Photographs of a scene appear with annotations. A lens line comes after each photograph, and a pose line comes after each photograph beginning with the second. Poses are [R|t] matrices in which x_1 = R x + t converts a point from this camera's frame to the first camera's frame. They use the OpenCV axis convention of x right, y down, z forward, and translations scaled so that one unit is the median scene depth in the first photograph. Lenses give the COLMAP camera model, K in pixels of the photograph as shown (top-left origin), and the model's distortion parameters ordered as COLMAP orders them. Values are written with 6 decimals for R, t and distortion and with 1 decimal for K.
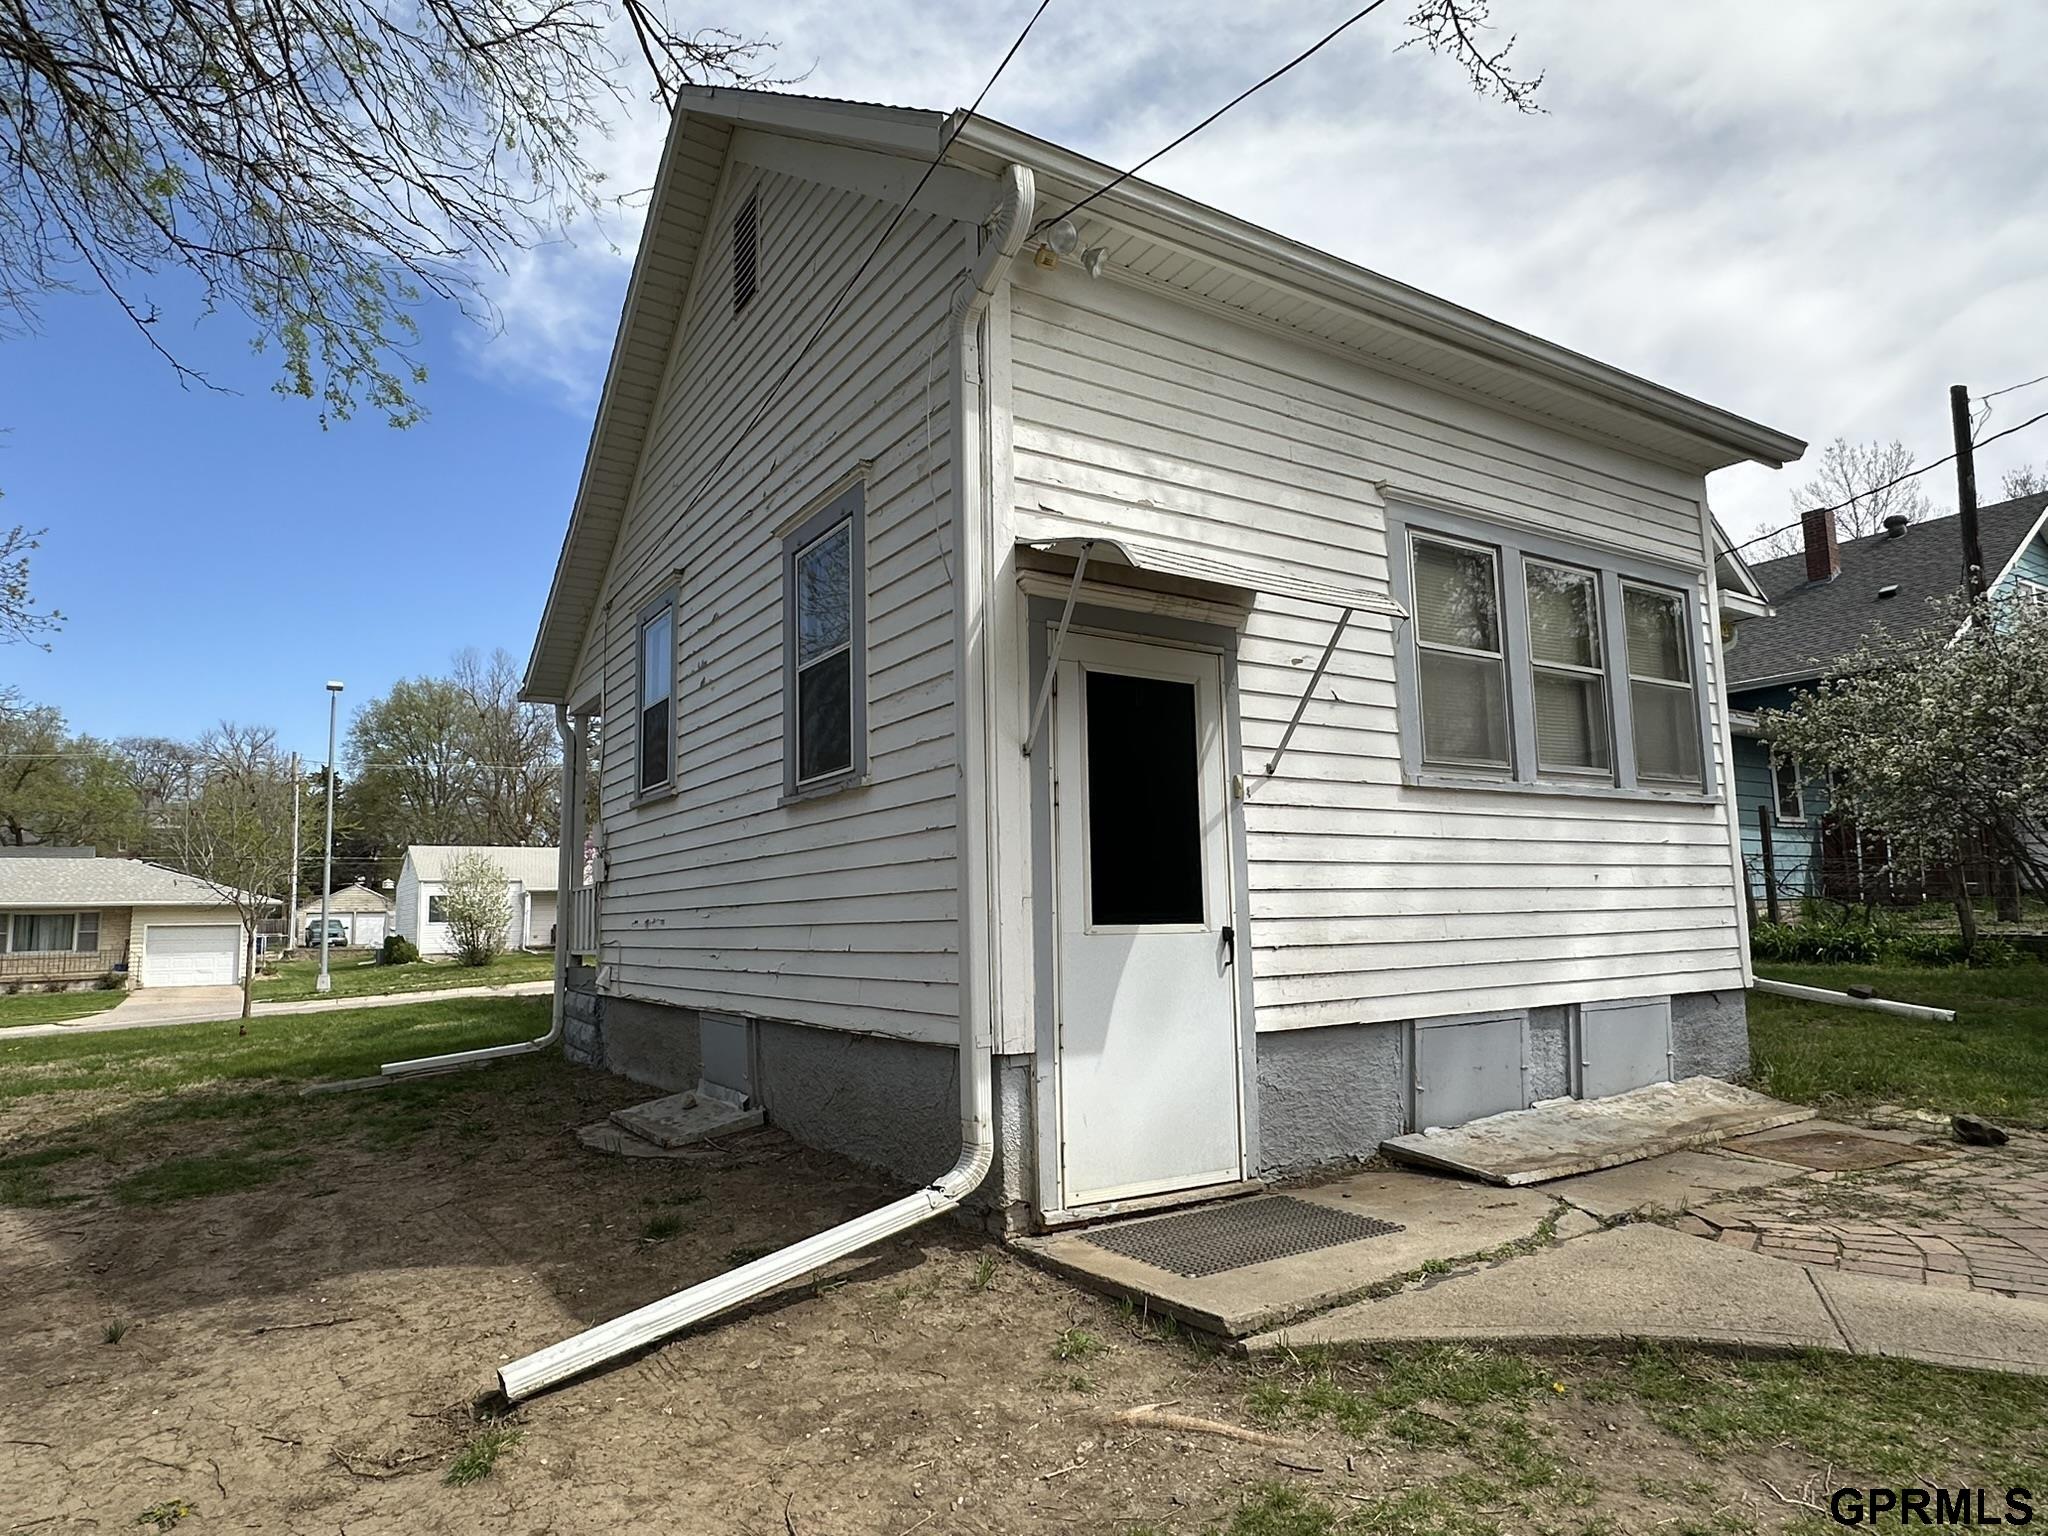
lens RADIAL K [[1189.6, 0, 1024.0], [0, 1189.6, 768.0], [0, 0, 1]] dist [-0.001191, -0.000300]
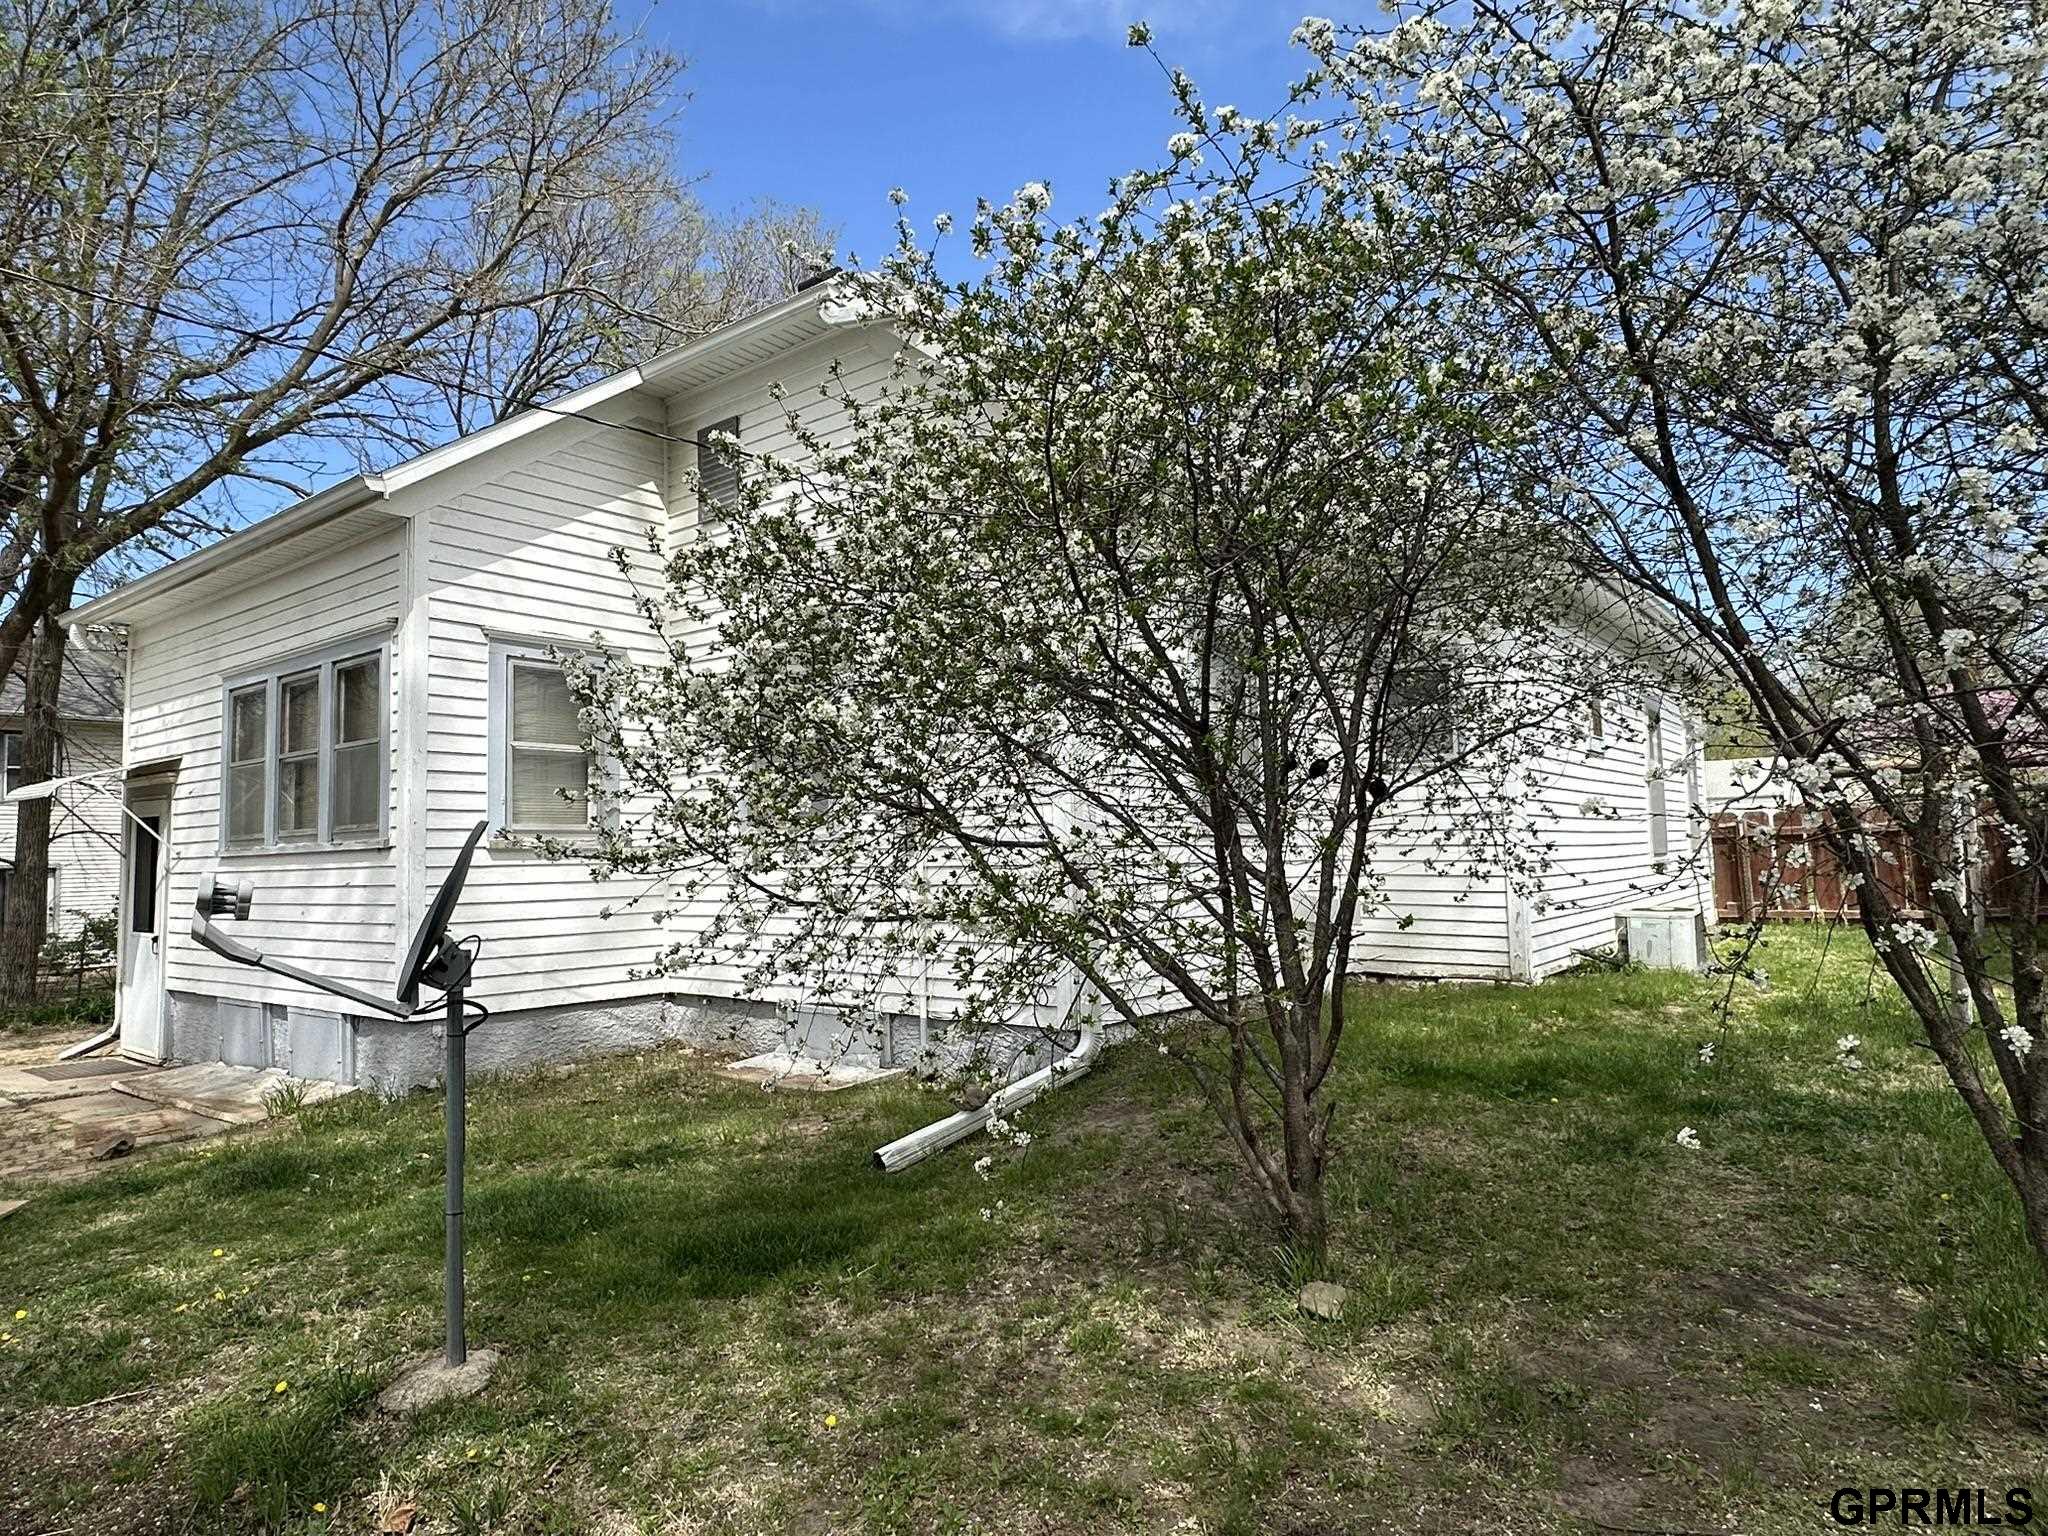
lens RADIAL K [[1189.6, 0, 1024.0], [0, 1189.6, 768.0], [0, 0, 1]] dist [-0.001191, -0.000300]
pose [[0.345542, -0.053978, -0.936850, 1.994525], [0.138457, 0.990350, -0.005993, 0.050646], [0.928133, -0.127643, 0.349681, 1.299386]]
